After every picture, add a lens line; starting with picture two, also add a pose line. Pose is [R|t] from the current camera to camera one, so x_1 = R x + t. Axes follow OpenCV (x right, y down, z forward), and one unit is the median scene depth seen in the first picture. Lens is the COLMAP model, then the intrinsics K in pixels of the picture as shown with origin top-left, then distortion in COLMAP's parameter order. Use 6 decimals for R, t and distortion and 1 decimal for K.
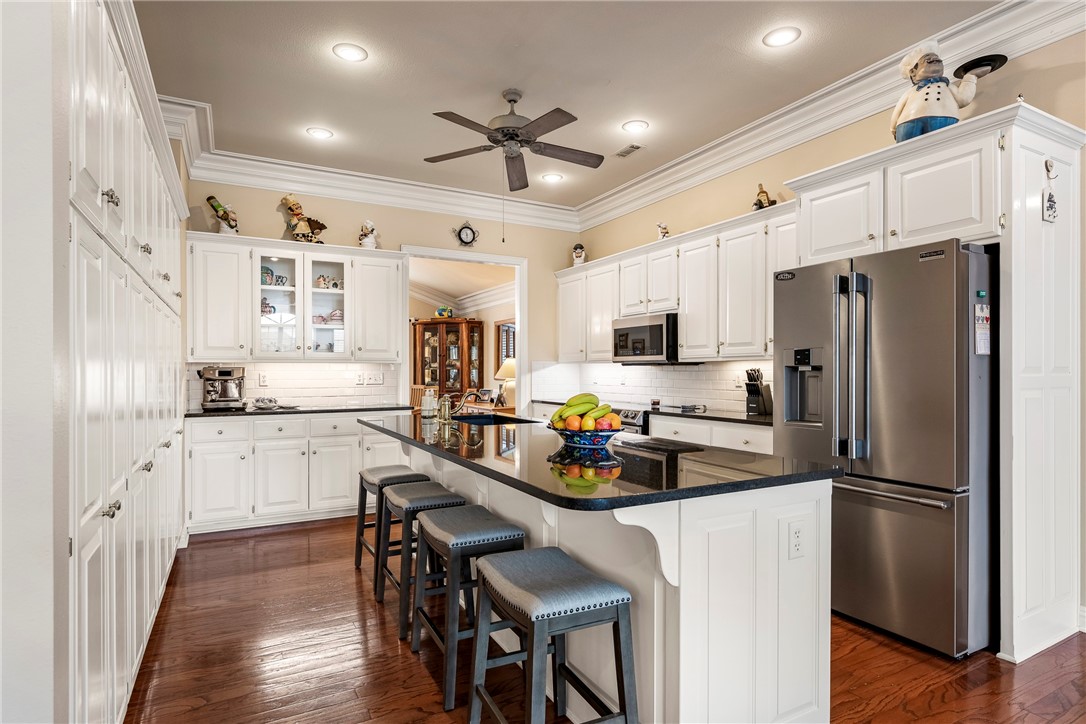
lens RADIAL K [[572.9, 0, 548.0], [0, 572.9, 374.7], [0, 0, 1]] dist [0.003815, 0.000368]
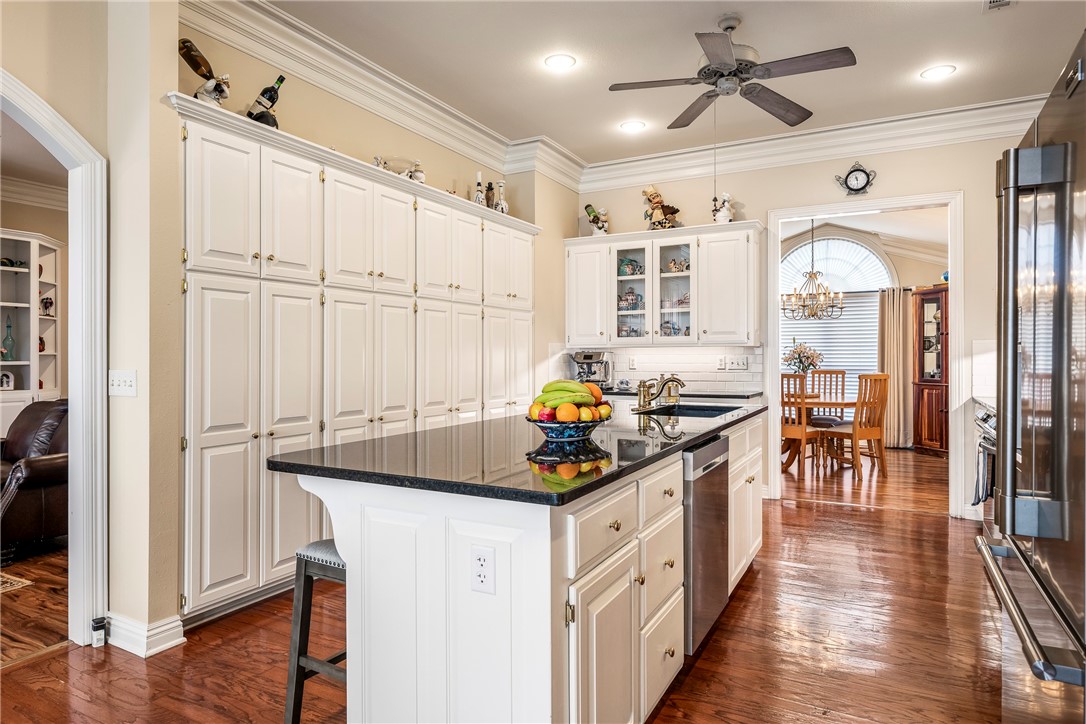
lens RADIAL K [[633.4, 0, 538.0], [0, 633.4, 355.2], [0, 0, 1]] dist [0.002307, 0.000213]
pose [[0.543656, 0.003063, -0.839303, 0.388602], [-0.005643, 0.999984, -0.000006, -0.005469], [0.839289, 0.004740, 0.543665, 0.197350]]
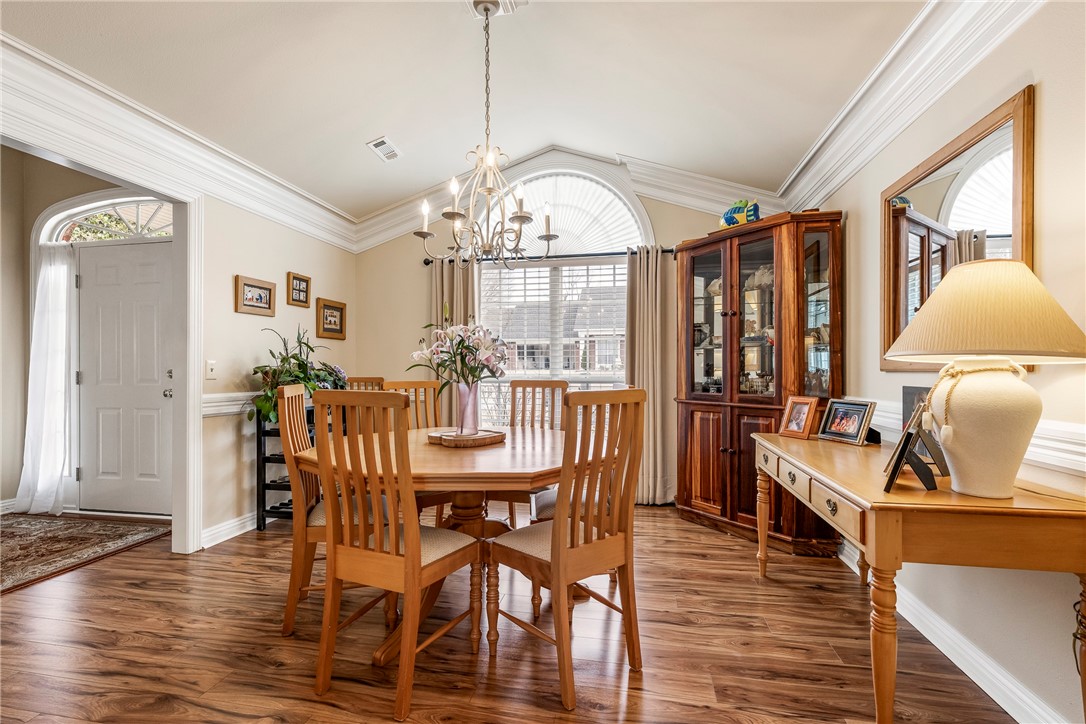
lens RADIAL K [[494.9, 0, 539.4], [0, 494.9, 373.1], [0, 0, 1]] dist [0.002479, 0.000539]
pose [[0.772190, 0.003287, -0.635384, -0.110200], [-0.005163, 0.999986, -0.001101, 0.018692], [0.635371, 0.004131, 0.772196, 1.123929]]
